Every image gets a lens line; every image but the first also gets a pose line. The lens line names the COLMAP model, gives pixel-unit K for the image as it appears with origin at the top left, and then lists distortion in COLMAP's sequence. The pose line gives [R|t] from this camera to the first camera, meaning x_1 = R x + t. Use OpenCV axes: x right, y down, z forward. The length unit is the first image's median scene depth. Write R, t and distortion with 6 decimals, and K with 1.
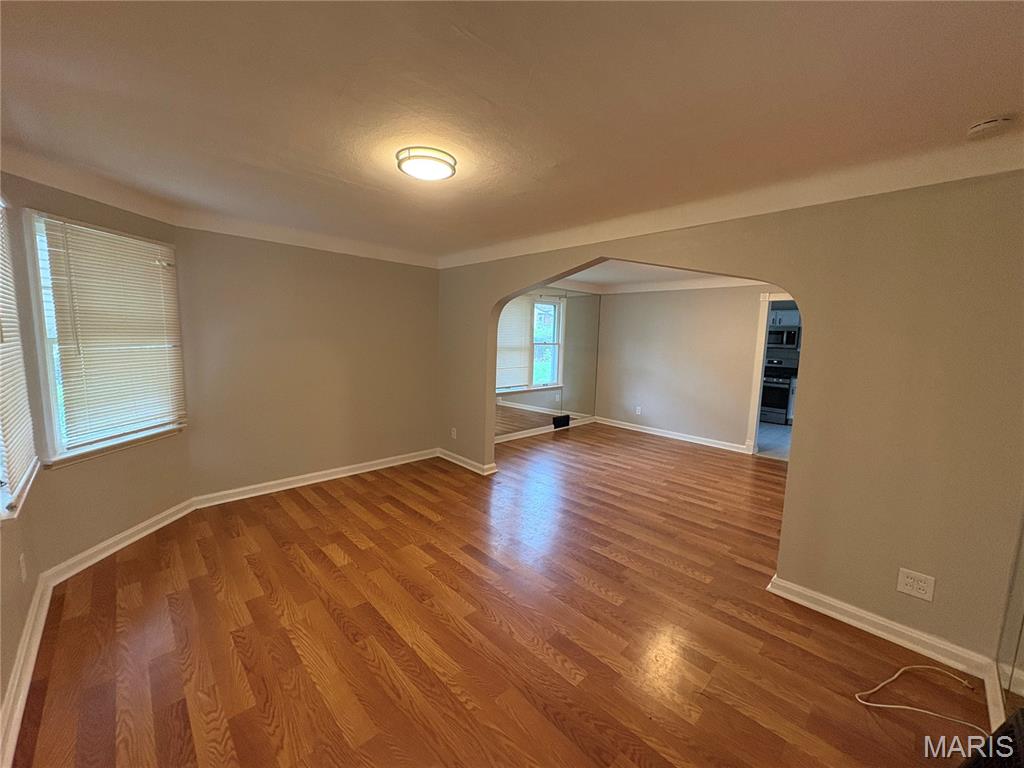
lens RADIAL K [[407.8, 0, 512.0], [0, 407.8, 384.0], [0, 0, 1]] dist [0.002961, -0.000021]
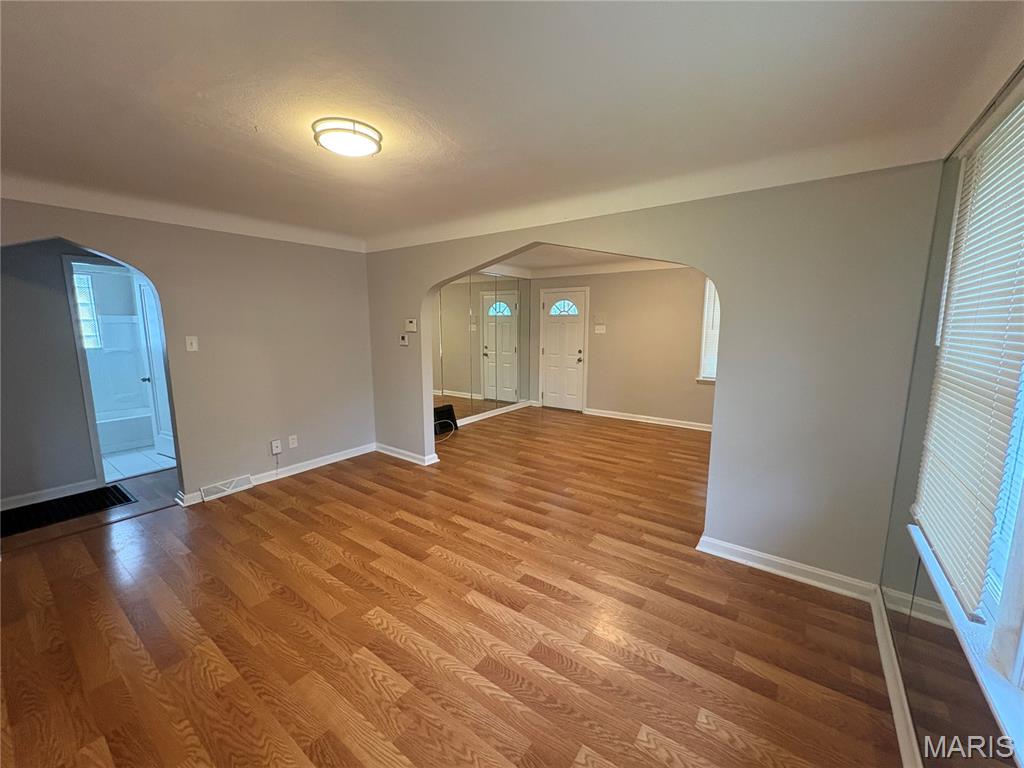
lens RADIAL K [[407.8, 0, 512.0], [0, 407.8, 384.0], [0, 0, 1]] dist [0.002961, -0.000021]
pose [[-0.985010, -0.007395, -0.172340, 0.402924], [-0.052695, 0.964221, 0.259808, -0.195550], [0.164252, 0.264995, -0.950157, 1.726526]]
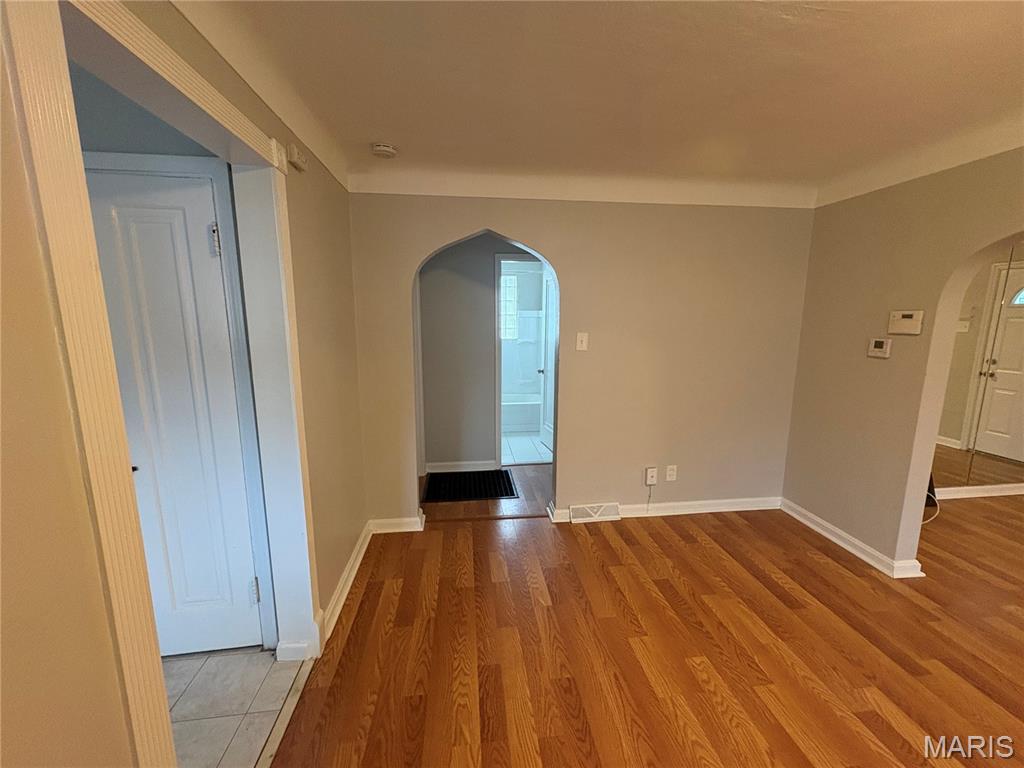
lens RADIAL K [[407.8, 0, 512.0], [0, 407.8, 384.0], [0, 0, 1]] dist [0.002961, -0.000021]
pose [[-0.797515, -0.133128, 0.588427, 0.577645], [0.043371, 0.960174, 0.276015, -0.153259], [-0.601738, 0.245647, -0.759980, 1.429137]]
